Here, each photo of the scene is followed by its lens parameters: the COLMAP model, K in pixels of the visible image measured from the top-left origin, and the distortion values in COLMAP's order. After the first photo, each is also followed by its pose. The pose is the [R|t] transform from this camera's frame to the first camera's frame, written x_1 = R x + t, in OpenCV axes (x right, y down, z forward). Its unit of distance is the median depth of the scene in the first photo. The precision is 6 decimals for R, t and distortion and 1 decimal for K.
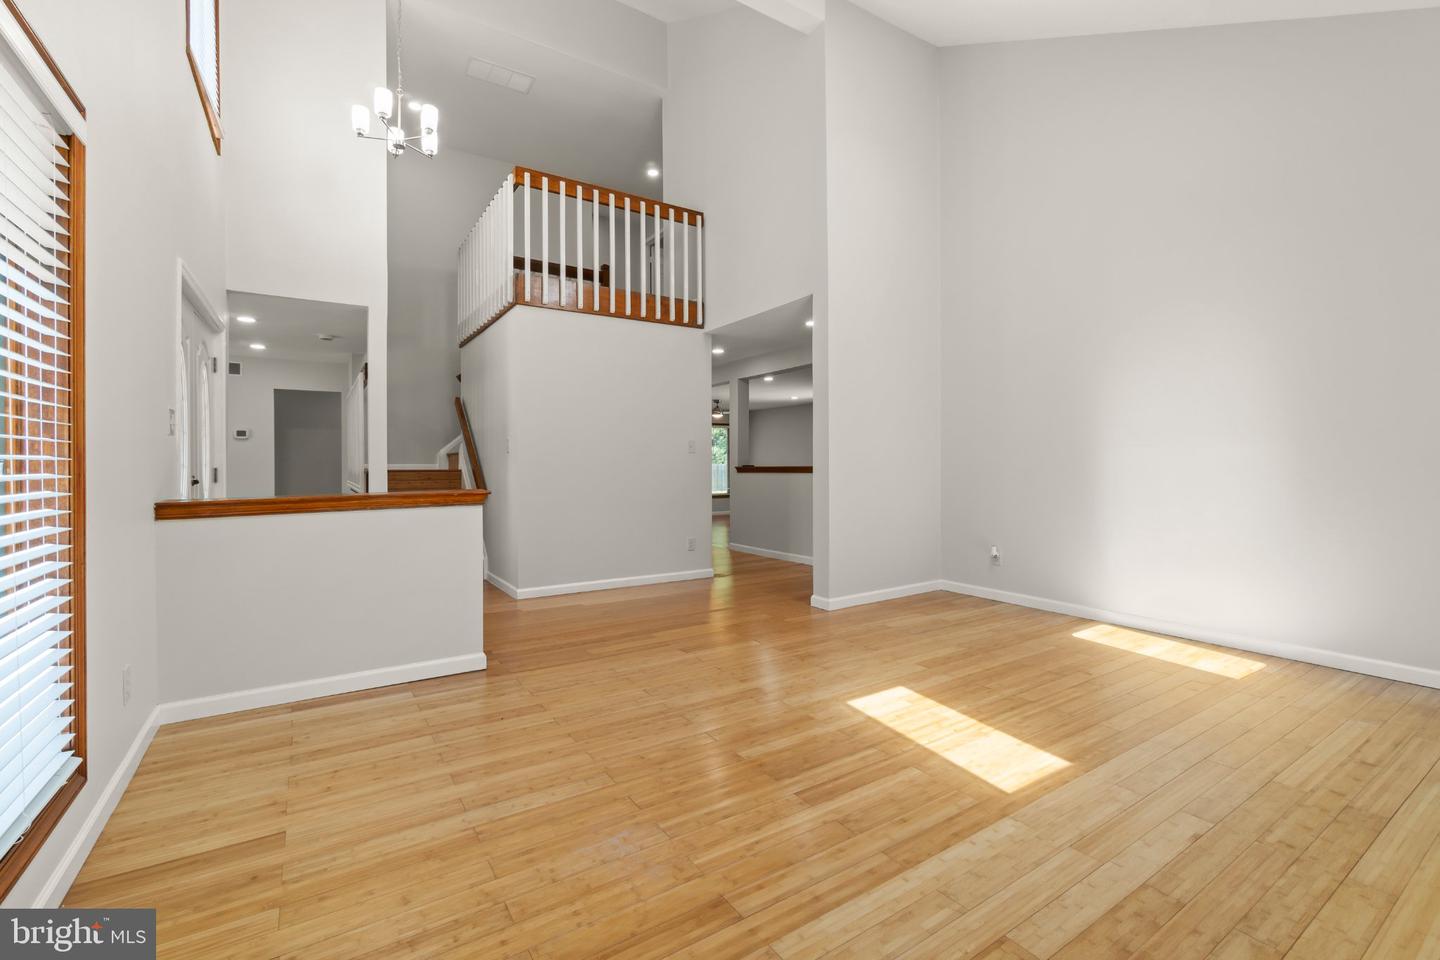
lens RADIAL K [[618.9, 0, 717.4], [0, 618.9, 470.9], [0, 0, 1]] dist [-0.001113, -0.000110]
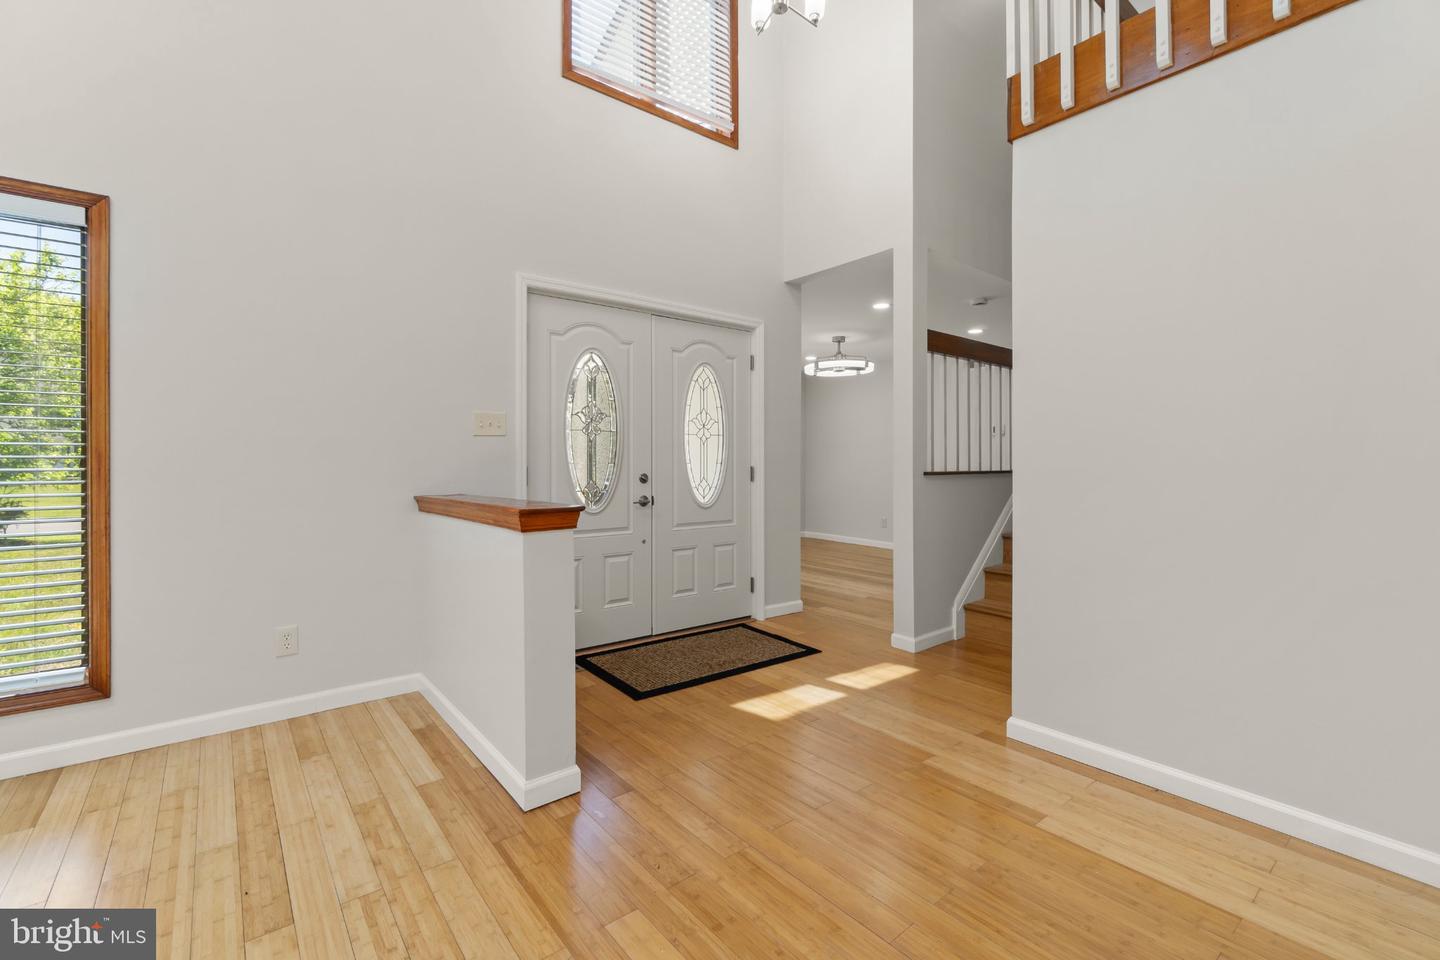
lens RADIAL K [[618.9, 0, 715.6], [0, 618.9, 472.2], [0, 0, 1]] dist [-0.001113, -0.000110]
pose [[0.090704, 0.003964, -0.995870, 0.279188], [-0.010698, 0.999938, 0.003005, 0.000991], [0.995820, 0.010381, 0.090741, 1.461328]]
